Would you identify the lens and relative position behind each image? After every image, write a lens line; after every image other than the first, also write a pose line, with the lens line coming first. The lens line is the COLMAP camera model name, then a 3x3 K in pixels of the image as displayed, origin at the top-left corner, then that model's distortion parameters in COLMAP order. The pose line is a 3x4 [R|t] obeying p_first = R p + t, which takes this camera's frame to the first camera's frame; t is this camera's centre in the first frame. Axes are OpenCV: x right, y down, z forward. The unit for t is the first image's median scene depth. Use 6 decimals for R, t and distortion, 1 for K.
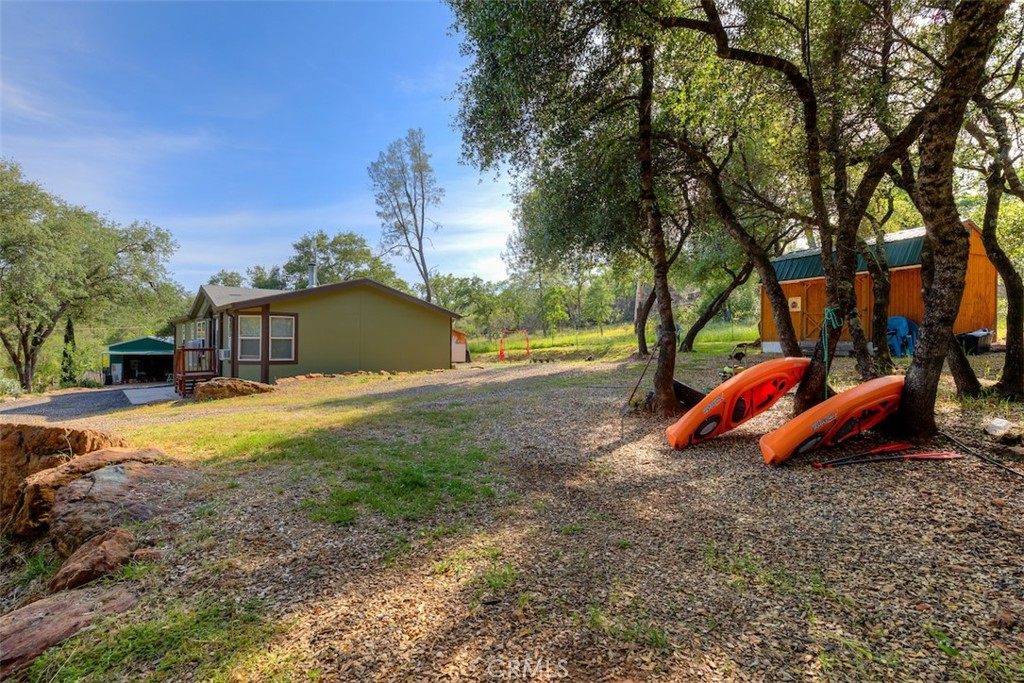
lens RADIAL K [[461.6, 0, 514.6], [0, 461.6, 343.2], [0, 0, 1]] dist [0.001312, 0.000135]
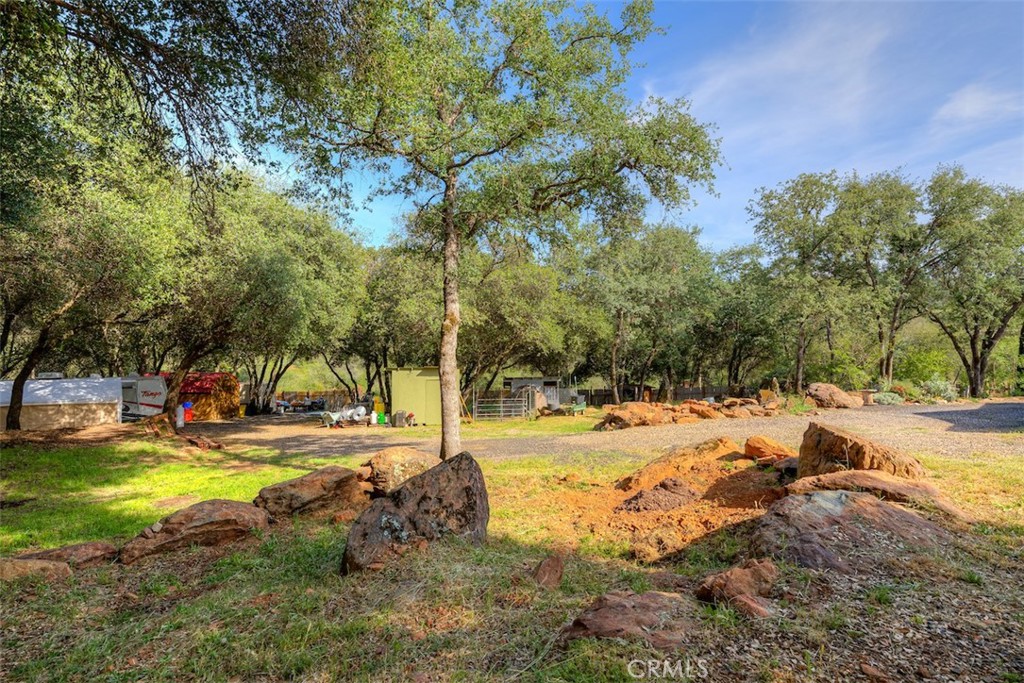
lens RADIAL K [[495.9, 0, 509.4], [0, 495.9, 344.3], [0, 0, 1]] dist [0.000126, 0.000549]
pose [[-0.019526, -0.004794, -0.999798, 0.022168], [0.001873, 0.999987, -0.004831, -0.001941], [0.999808, -0.001967, -0.019517, 0.119260]]
